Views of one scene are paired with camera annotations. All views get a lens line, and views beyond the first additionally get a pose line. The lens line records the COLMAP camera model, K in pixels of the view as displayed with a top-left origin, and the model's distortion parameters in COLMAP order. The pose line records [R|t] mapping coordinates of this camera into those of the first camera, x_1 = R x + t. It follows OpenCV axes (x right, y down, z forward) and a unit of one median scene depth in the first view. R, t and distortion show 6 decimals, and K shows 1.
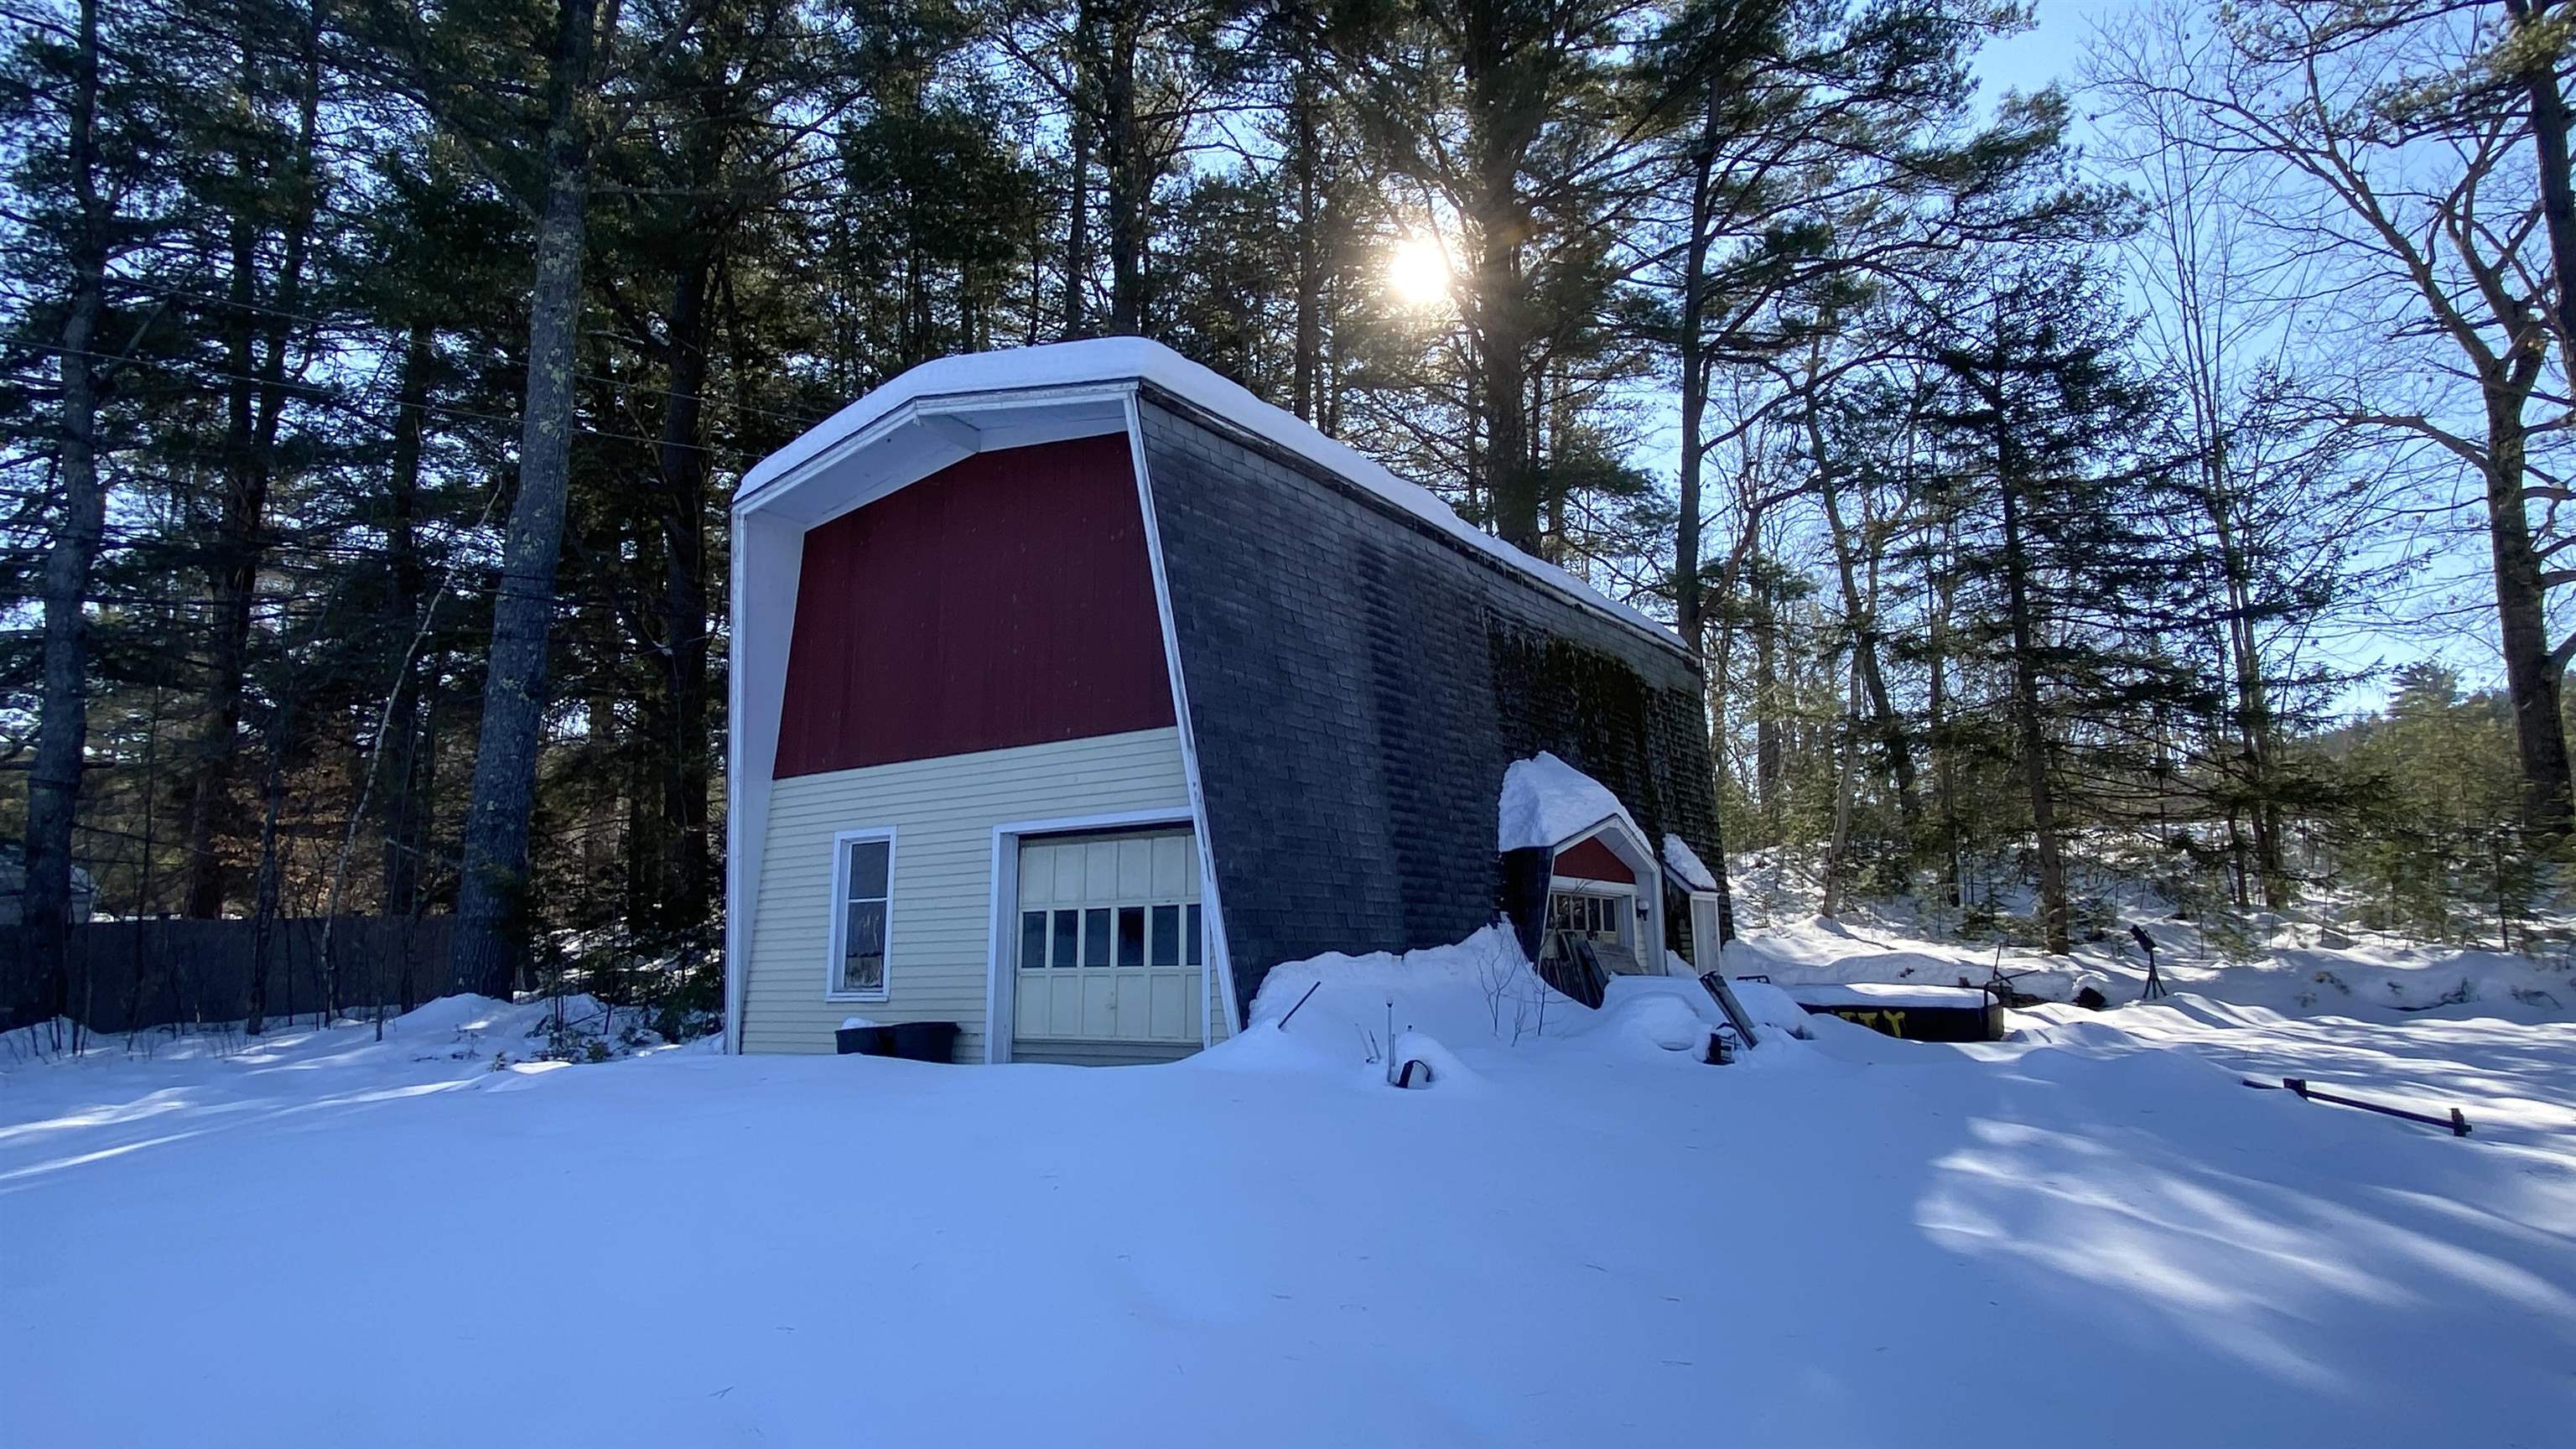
lens RADIAL K [[1321.1, 0, 1288.0], [0, 1321.1, 724.5], [0, 0, 1]] dist [0.002410, -0.009449]
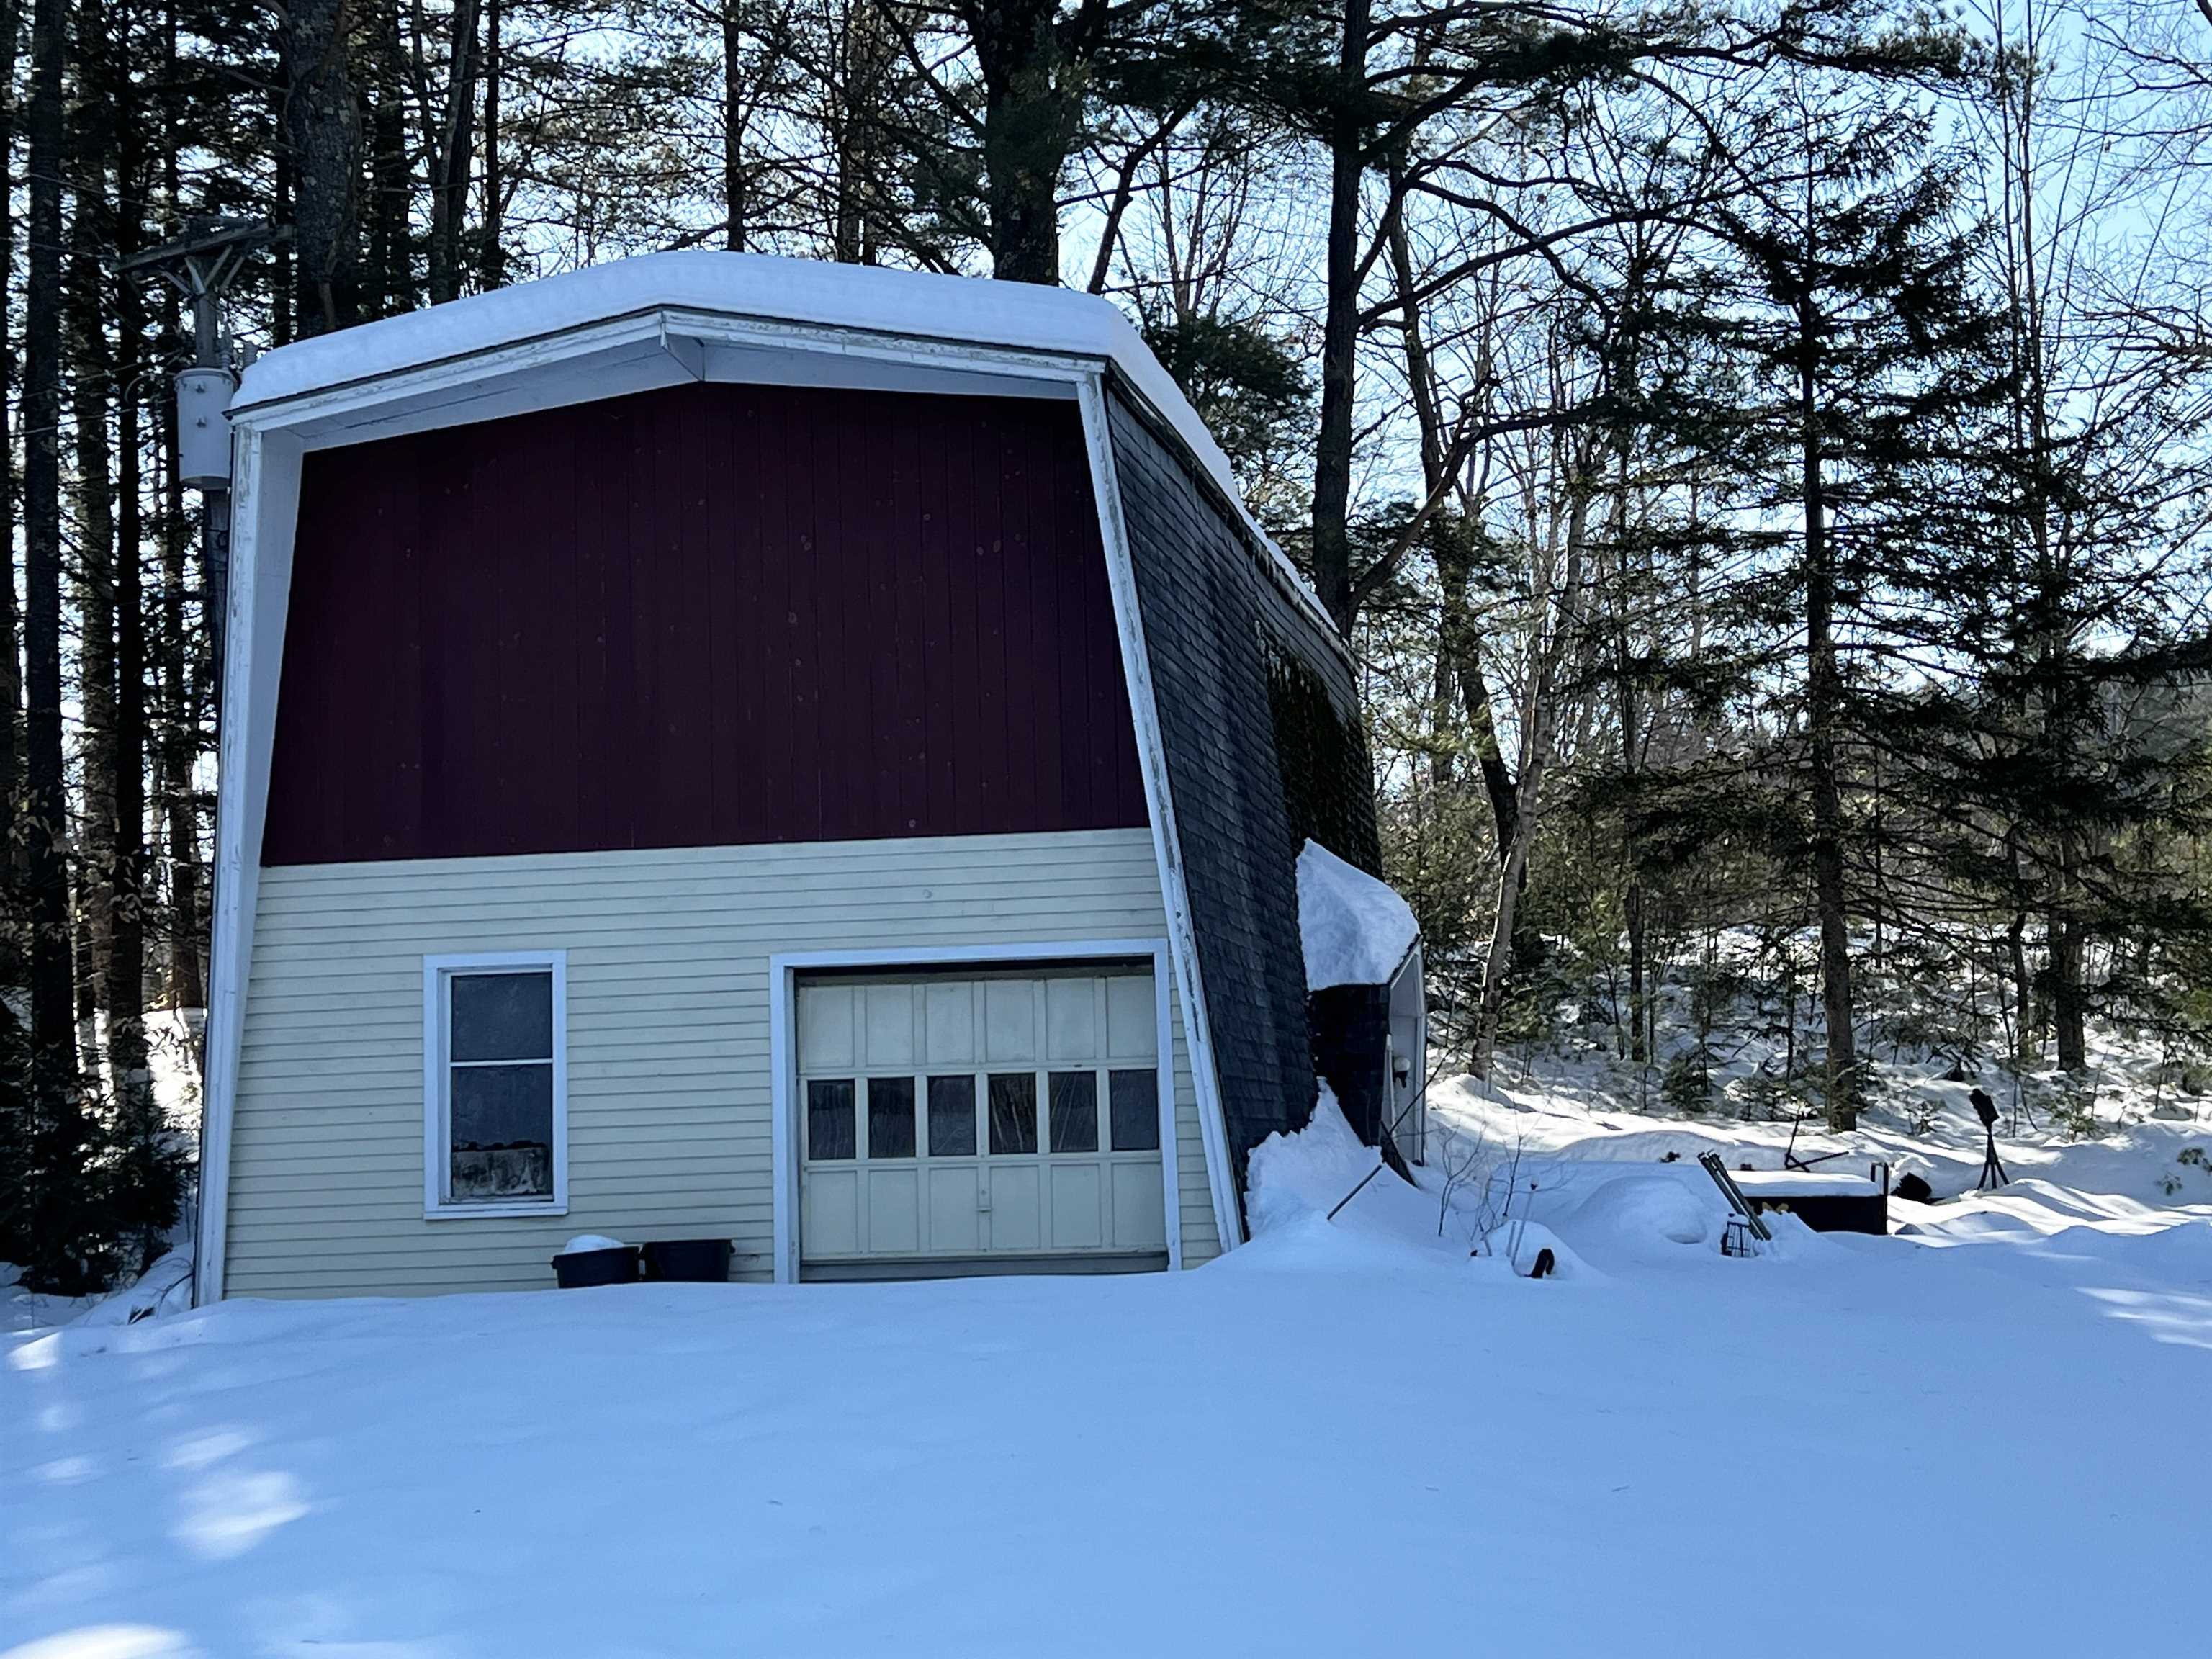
lens RADIAL K [[2992.2, 0, 1106.0], [0, 2992.2, 829.5], [0, 0, 1]] dist [0.008932, 0.012737]
pose [[0.920012, 0.028146, 0.390878, -0.586206], [-0.052497, 0.997279, 0.051751, -0.067313], [-0.388358, -0.068131, 0.918987, -0.424851]]
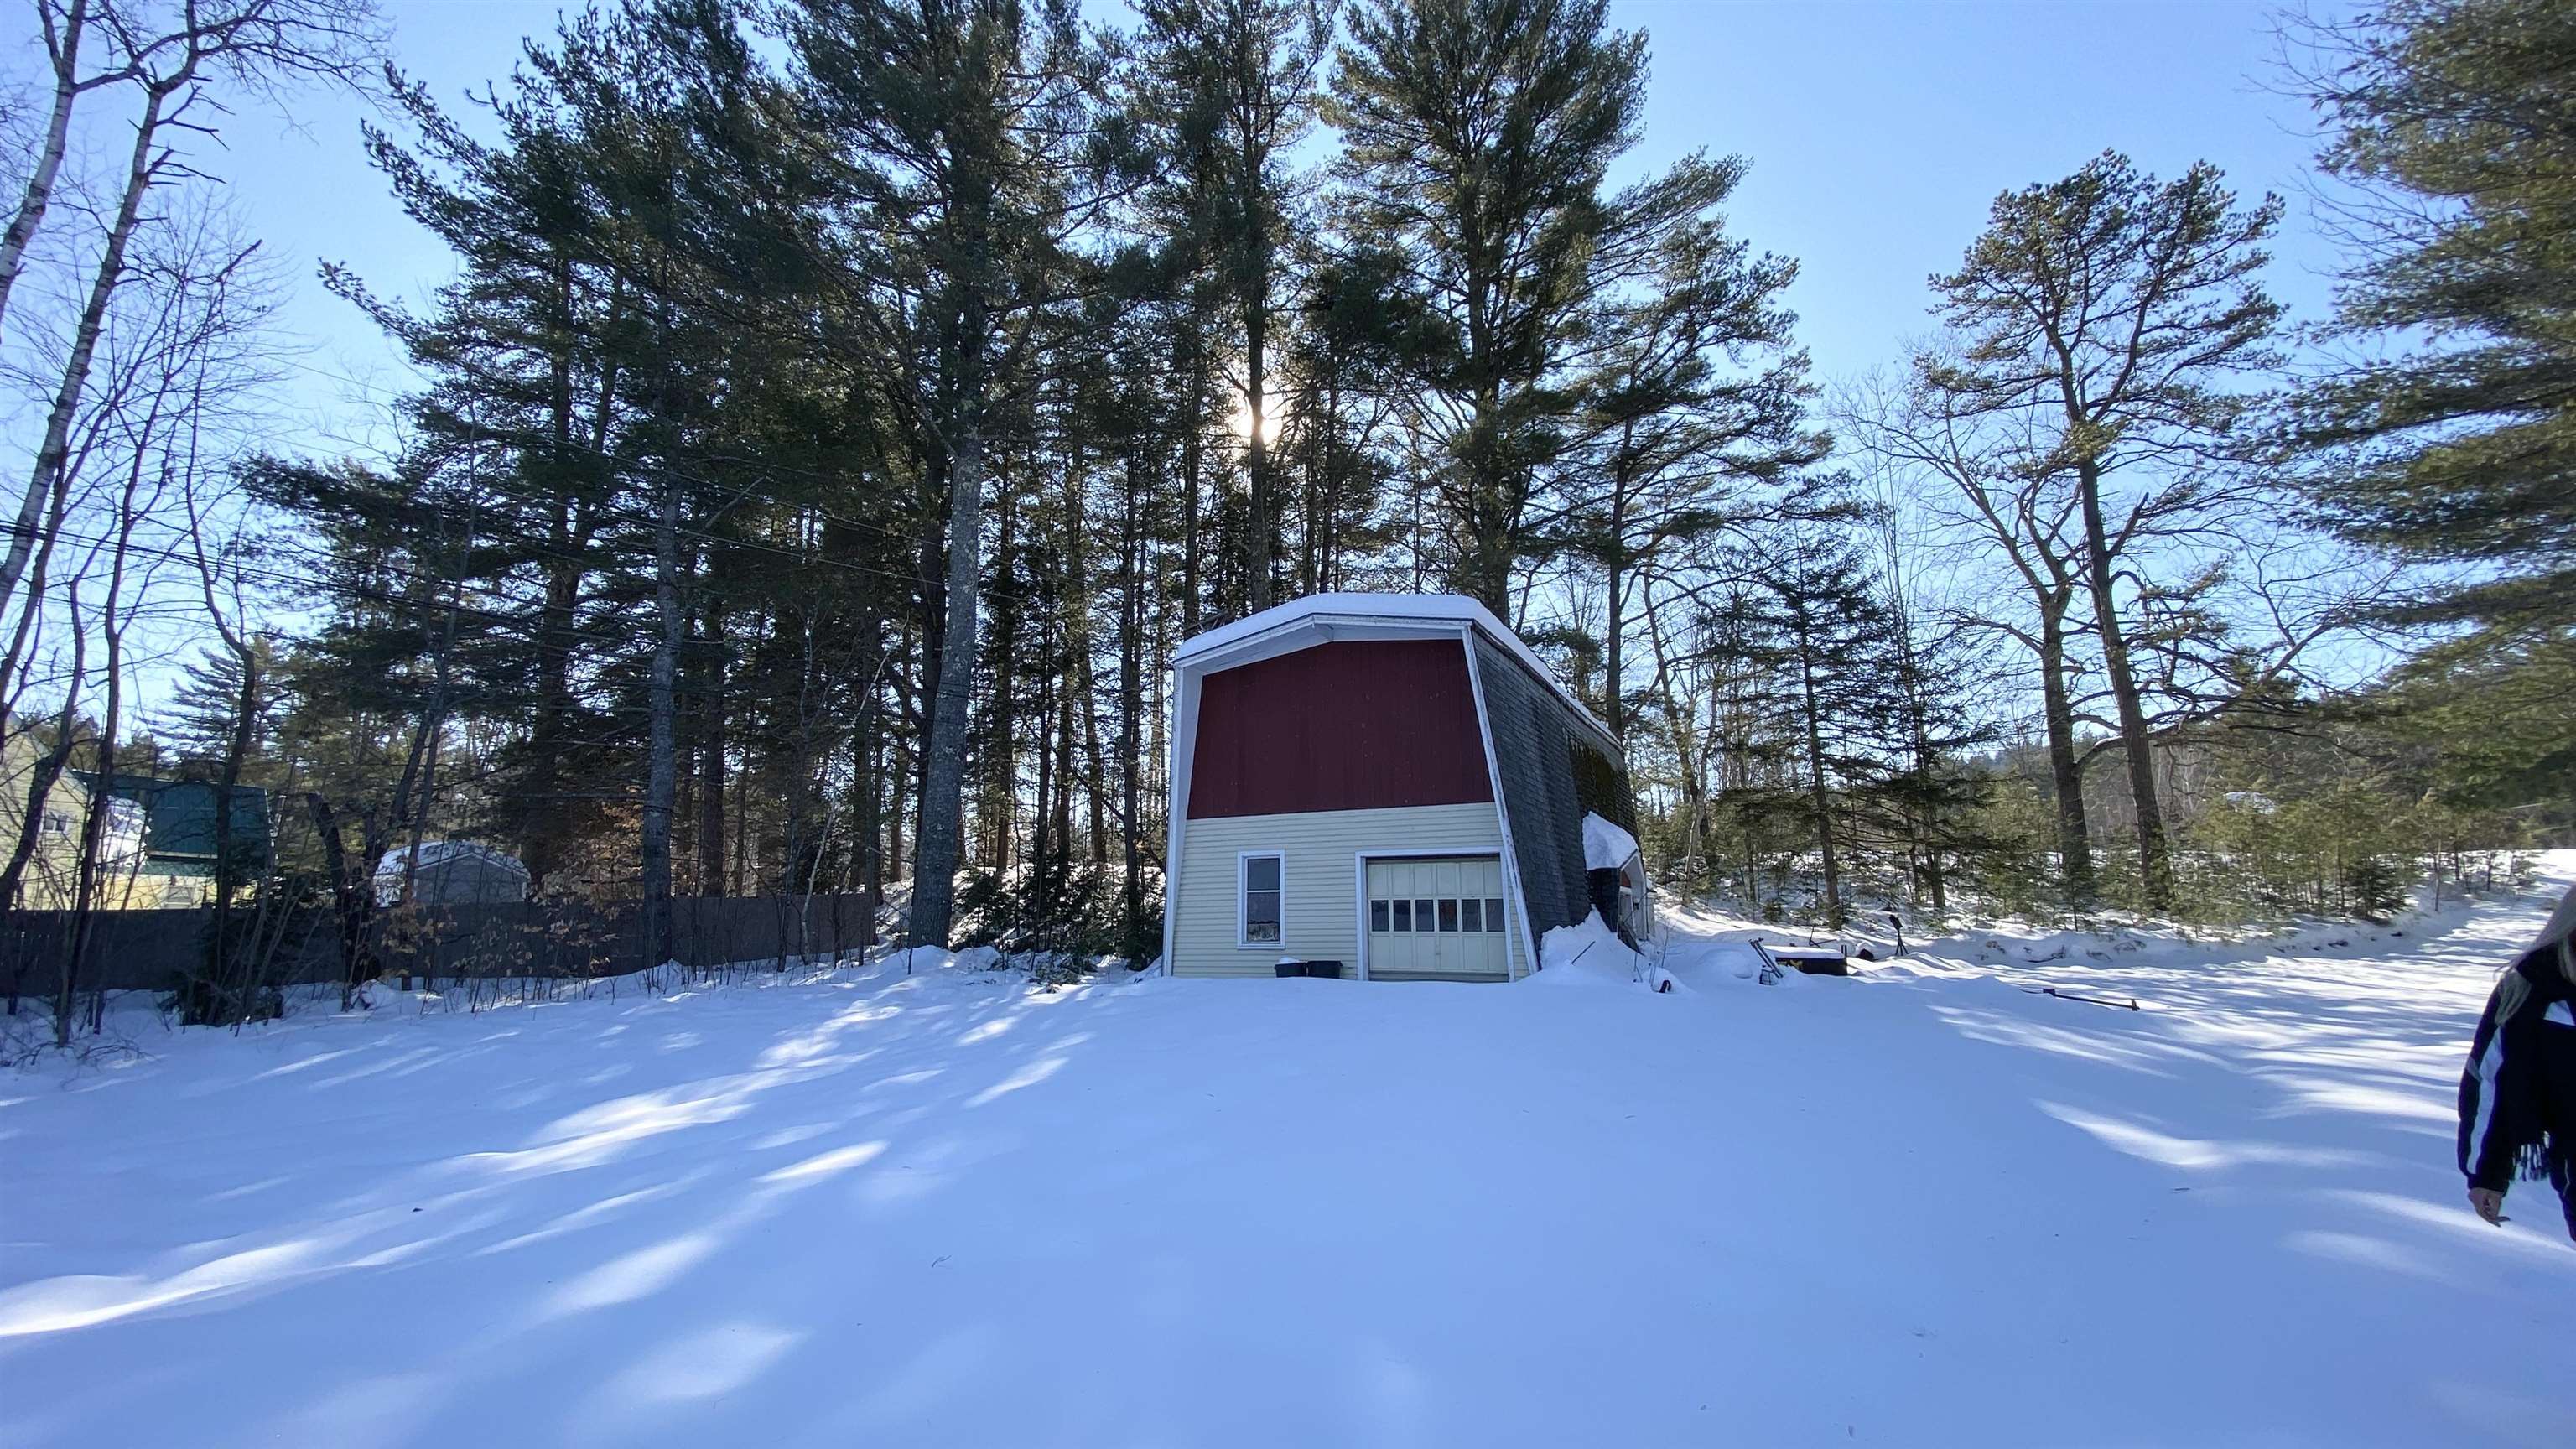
lens RADIAL K [[940.6, 0, 1288.0], [0, 940.6, 724.5], [0, 0, 1]] dist [-0.033961, -0.000280]
pose [[0.995287, 0.036807, 0.089713, -0.382771], [-0.033481, 0.998705, -0.038302, -0.039537], [-0.091006, 0.035118, 0.995231, -0.241911]]
